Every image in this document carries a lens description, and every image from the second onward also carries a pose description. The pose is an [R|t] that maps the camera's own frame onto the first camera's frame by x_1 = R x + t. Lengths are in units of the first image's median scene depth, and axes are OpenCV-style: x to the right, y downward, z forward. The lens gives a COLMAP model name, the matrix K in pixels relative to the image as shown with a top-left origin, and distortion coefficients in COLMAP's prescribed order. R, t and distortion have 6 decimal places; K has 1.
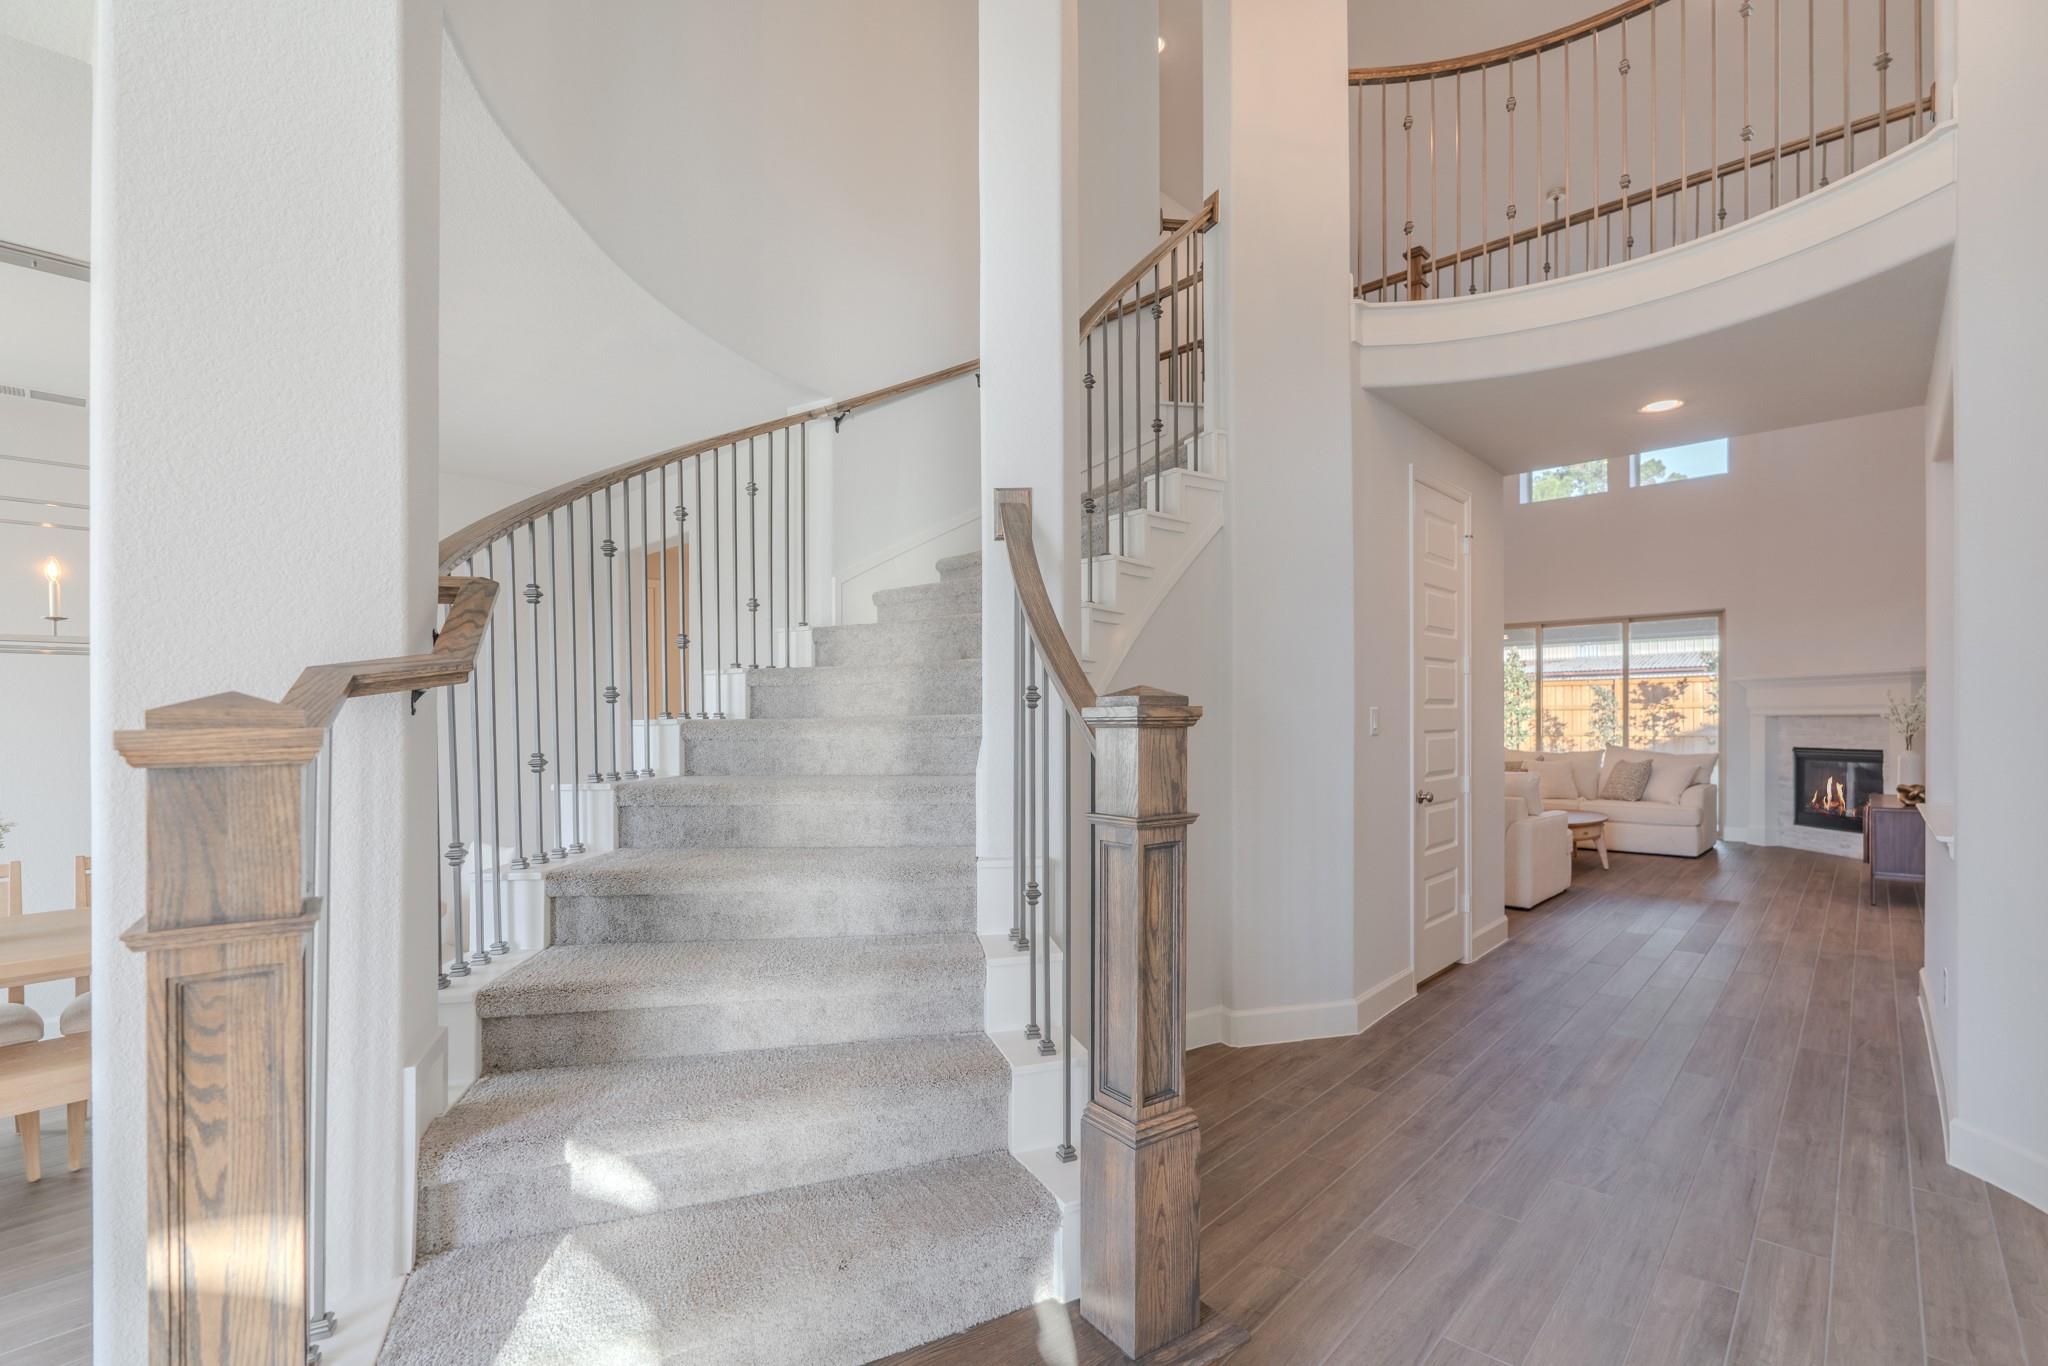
lens RADIAL K [[939.9, 0, 1028.2], [0, 939.9, 737.6], [0, 0, 1]] dist [-0.001843, -0.000011]
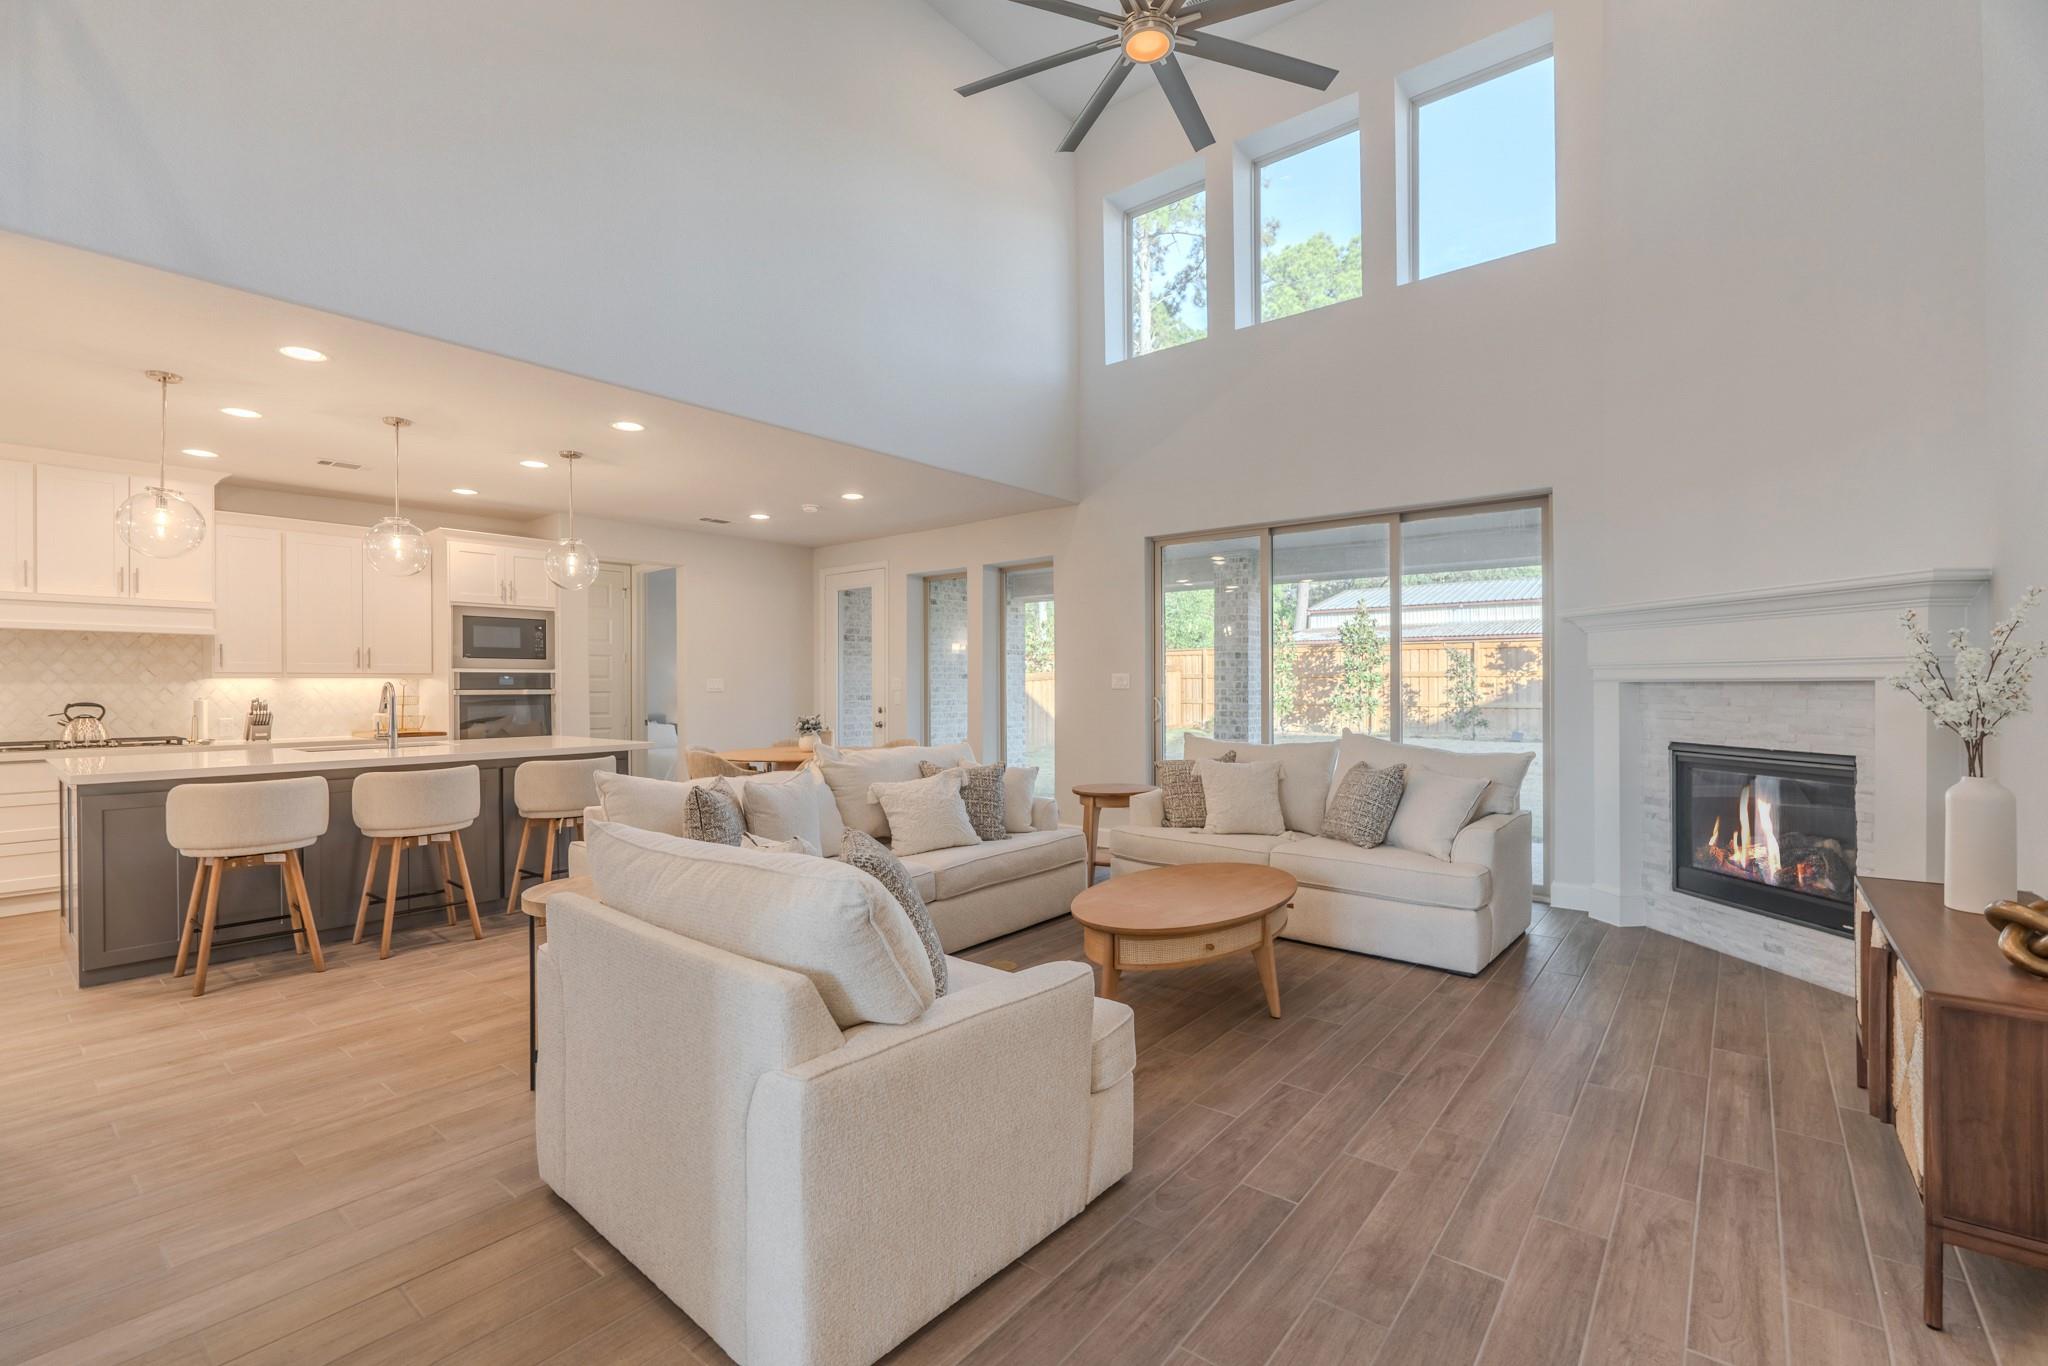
lens RADIAL K [[892.3, 0, 1017.2], [0, 892.3, 687.8], [0, 0, 1]] dist [-0.008265, 0.001153]
pose [[0.998504, 0.005924, 0.054362, 0.419500], [-0.005061, 0.999859, -0.015996, -0.009994], [-0.054449, 0.015697, 0.998393, 0.518604]]
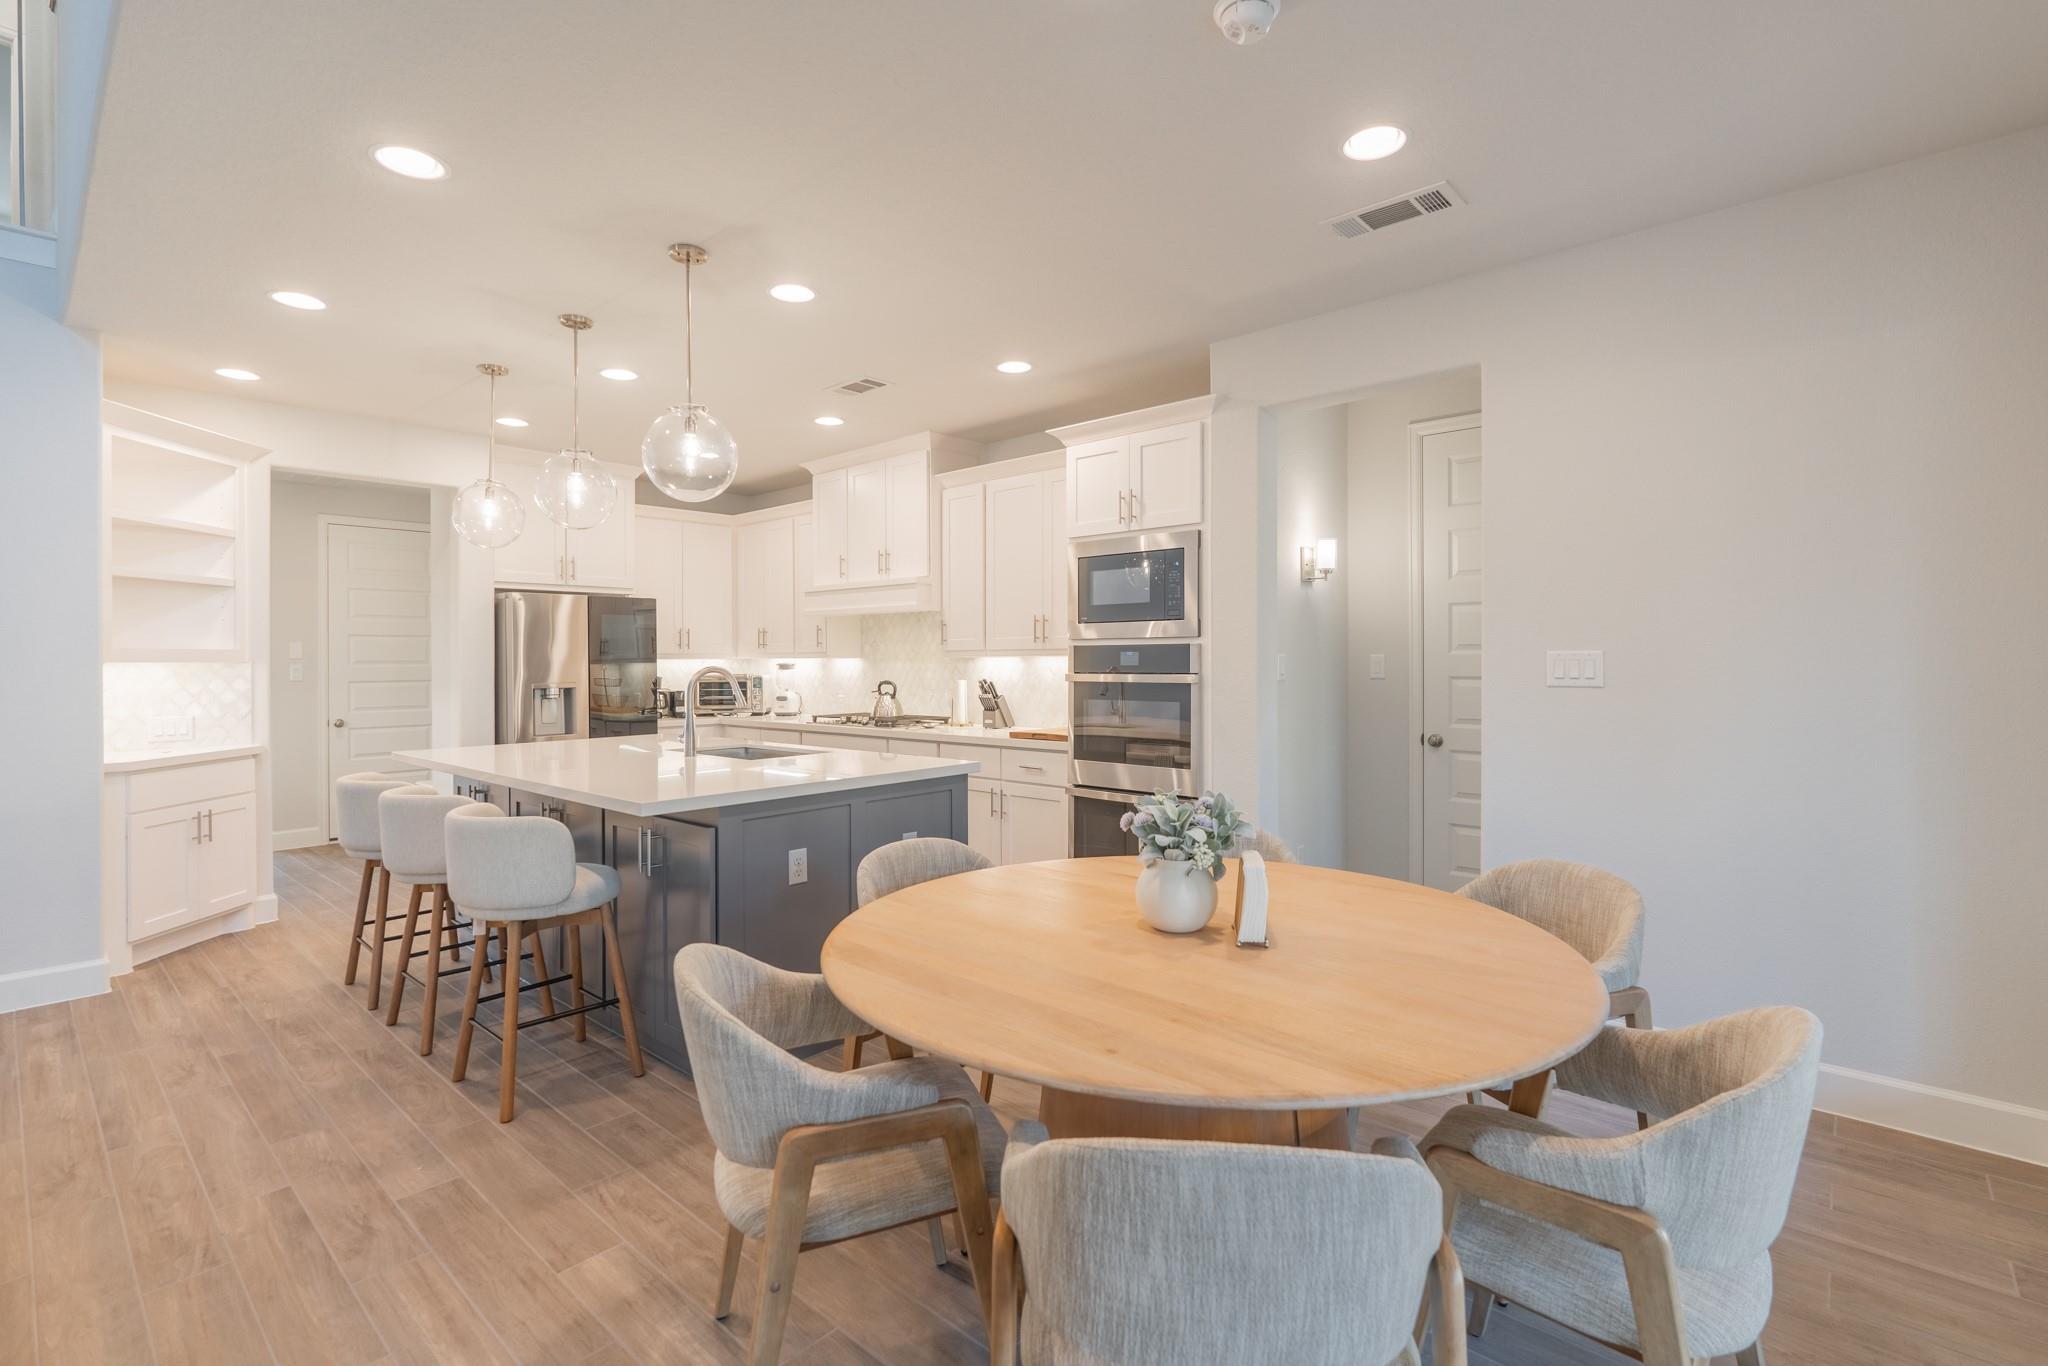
lens RADIAL K [[931.3, 0, 1042.6], [0, 931.3, 661.3], [0, 0, 1]] dist [-0.005984, 0.000102]
pose [[0.022115, 0.013681, -0.999662, 0.497854], [-0.011252, 0.999846, 0.013435, -0.030665], [0.999692, 0.010951, 0.022265, 1.251028]]
